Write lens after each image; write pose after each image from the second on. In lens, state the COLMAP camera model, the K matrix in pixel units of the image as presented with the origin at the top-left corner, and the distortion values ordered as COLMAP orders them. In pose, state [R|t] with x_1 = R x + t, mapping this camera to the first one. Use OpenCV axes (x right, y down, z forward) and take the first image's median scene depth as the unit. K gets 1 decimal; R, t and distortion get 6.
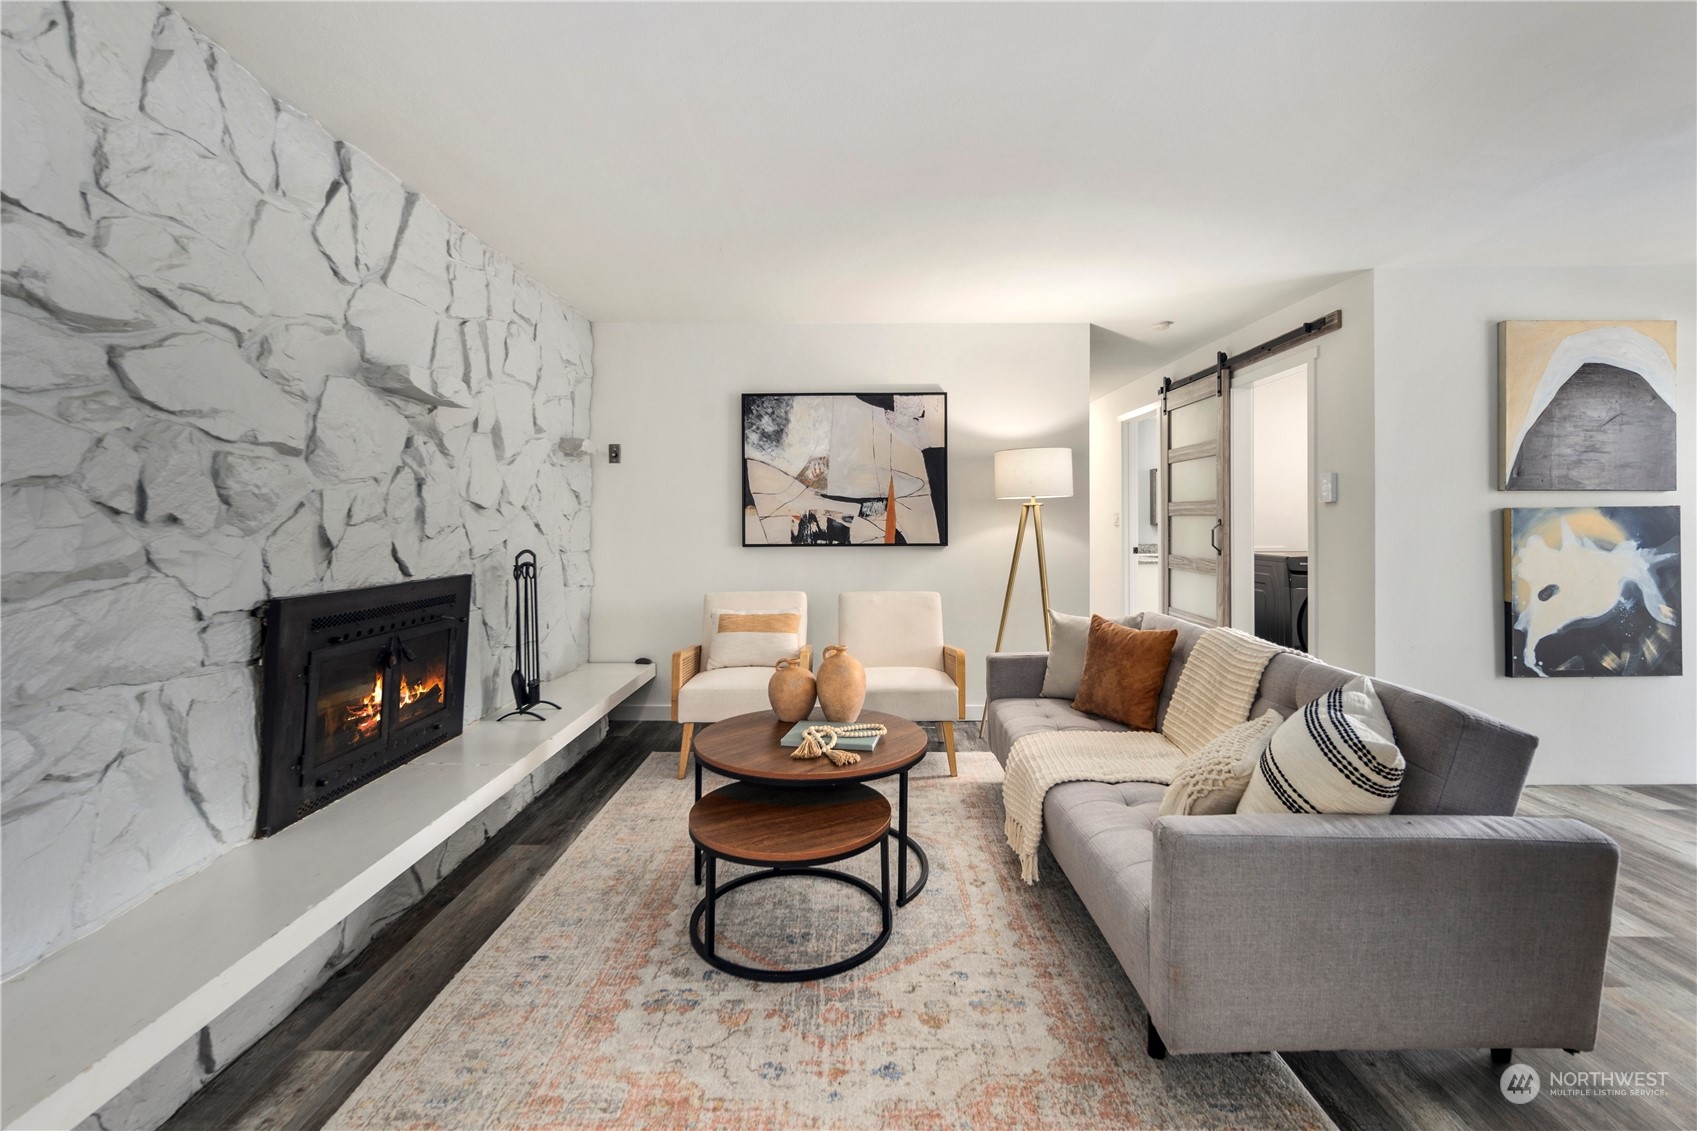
lens RADIAL K [[742.6, 0, 845.9], [0, 742.6, 522.7], [0, 0, 1]] dist [0.005237, -0.002306]
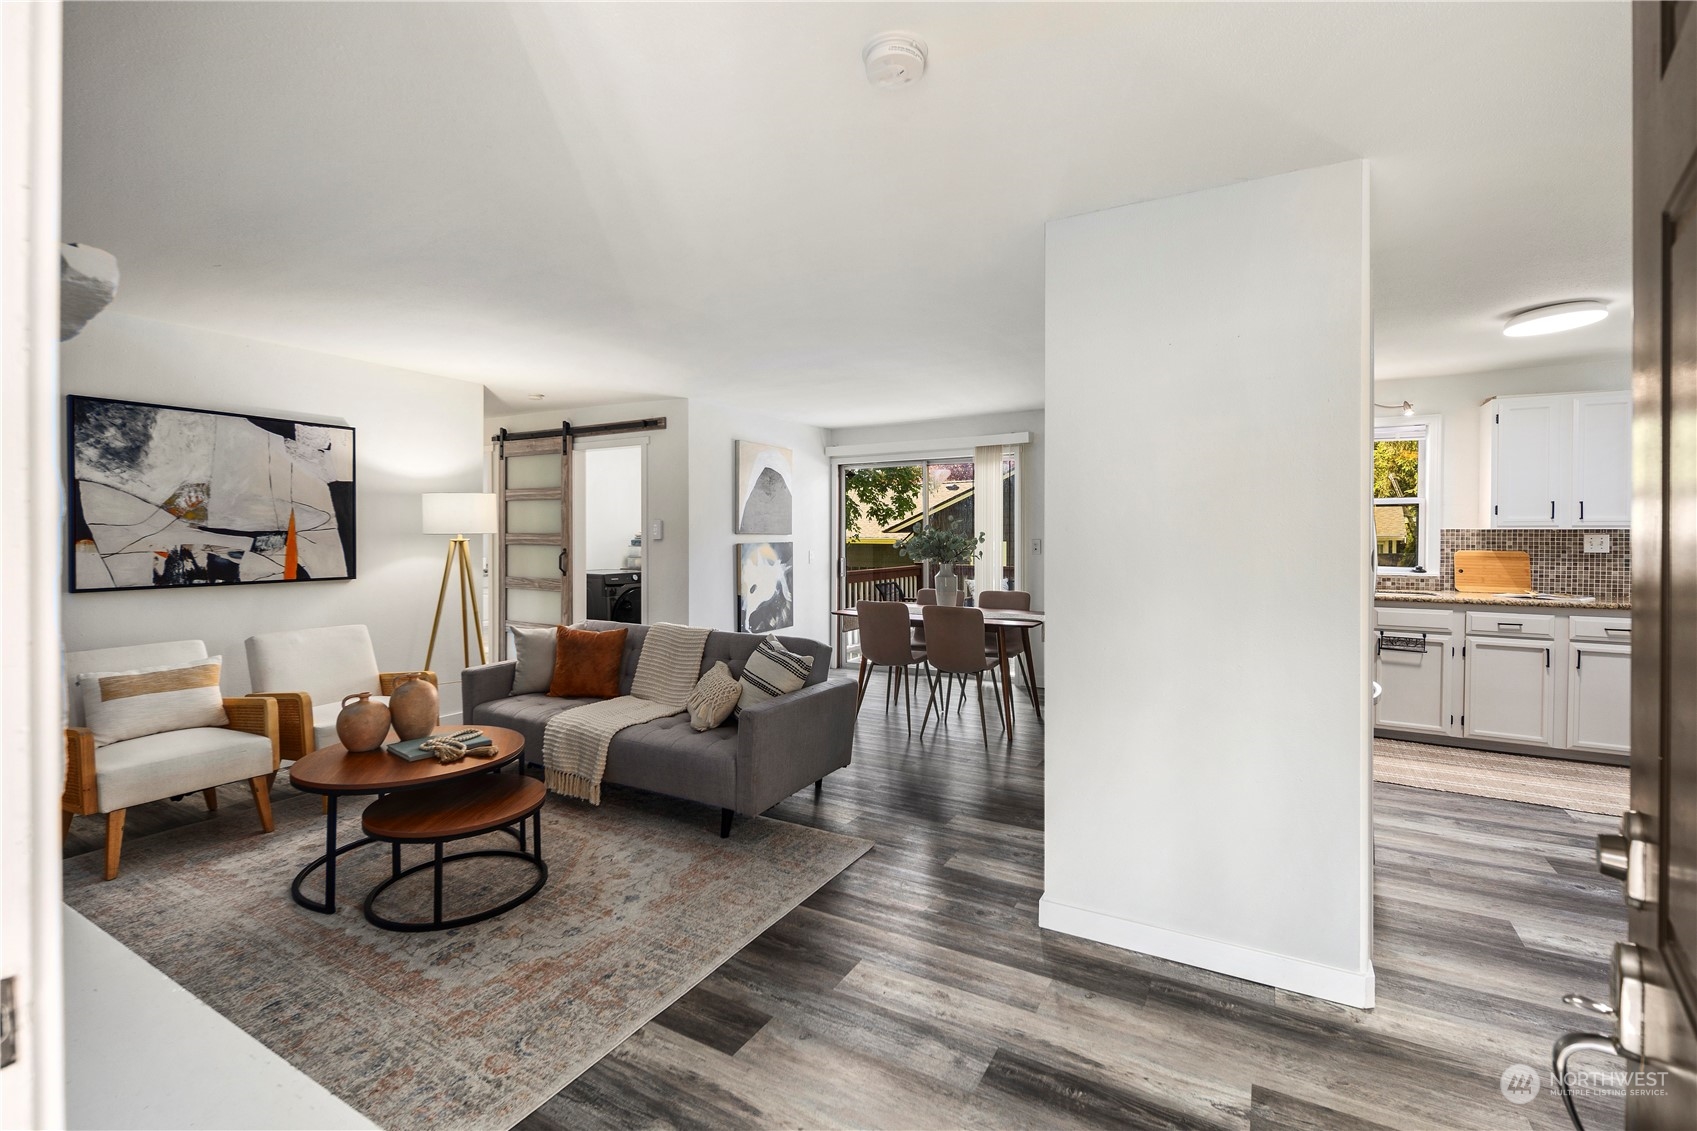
lens RADIAL K [[742.6, 0, 851.5], [0, 742.6, 550.8], [0, 0, 1]] dist [0.005237, -0.002306]
pose [[0.484558, -0.015699, 0.874618, -0.559192], [-0.002743, 0.999807, 0.019466, -0.038222], [-0.874755, -0.011832, 0.484421, -0.114294]]
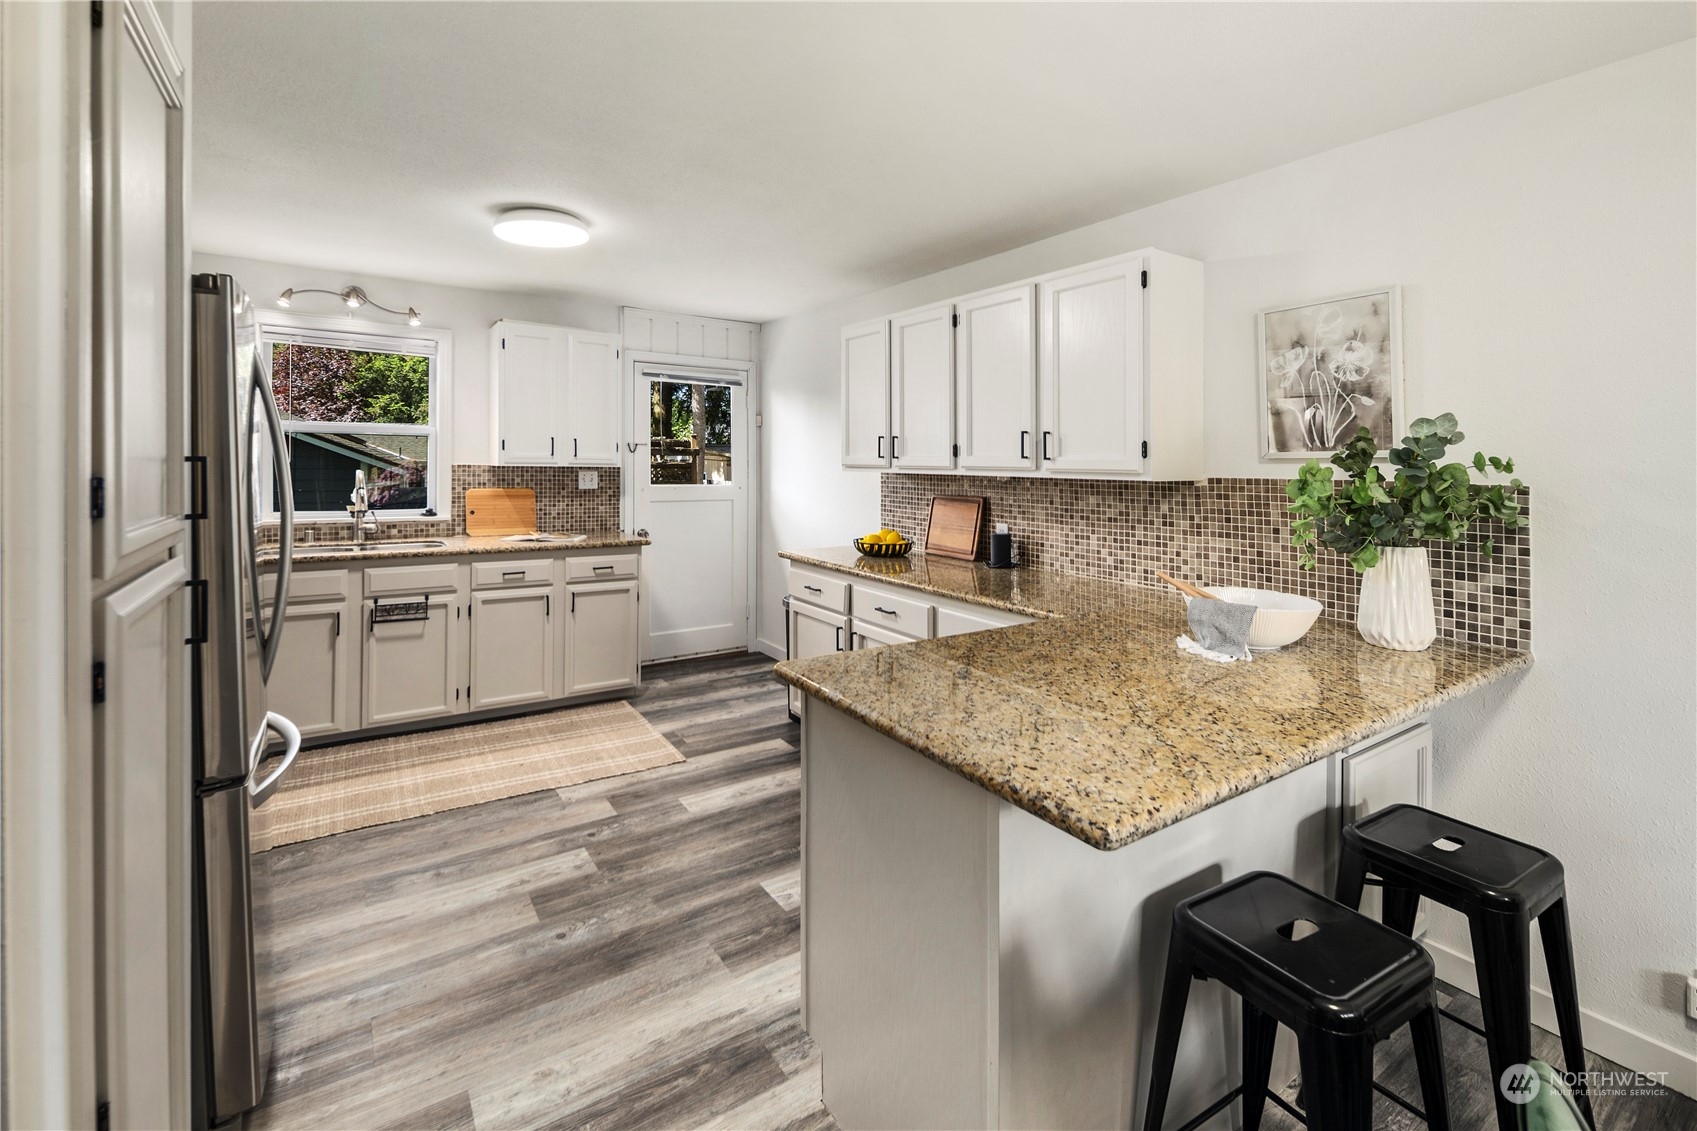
lens RADIAL K [[742.6, 0, 853.0], [0, 742.6, 454.8], [0, 0, 1]] dist [0.005237, -0.002306]
pose [[-0.570016, 0.002525, 0.821629, -0.128309], [-0.008034, 0.999930, -0.008647, -0.066567], [-0.821594, -0.011530, -0.569956, -0.261104]]
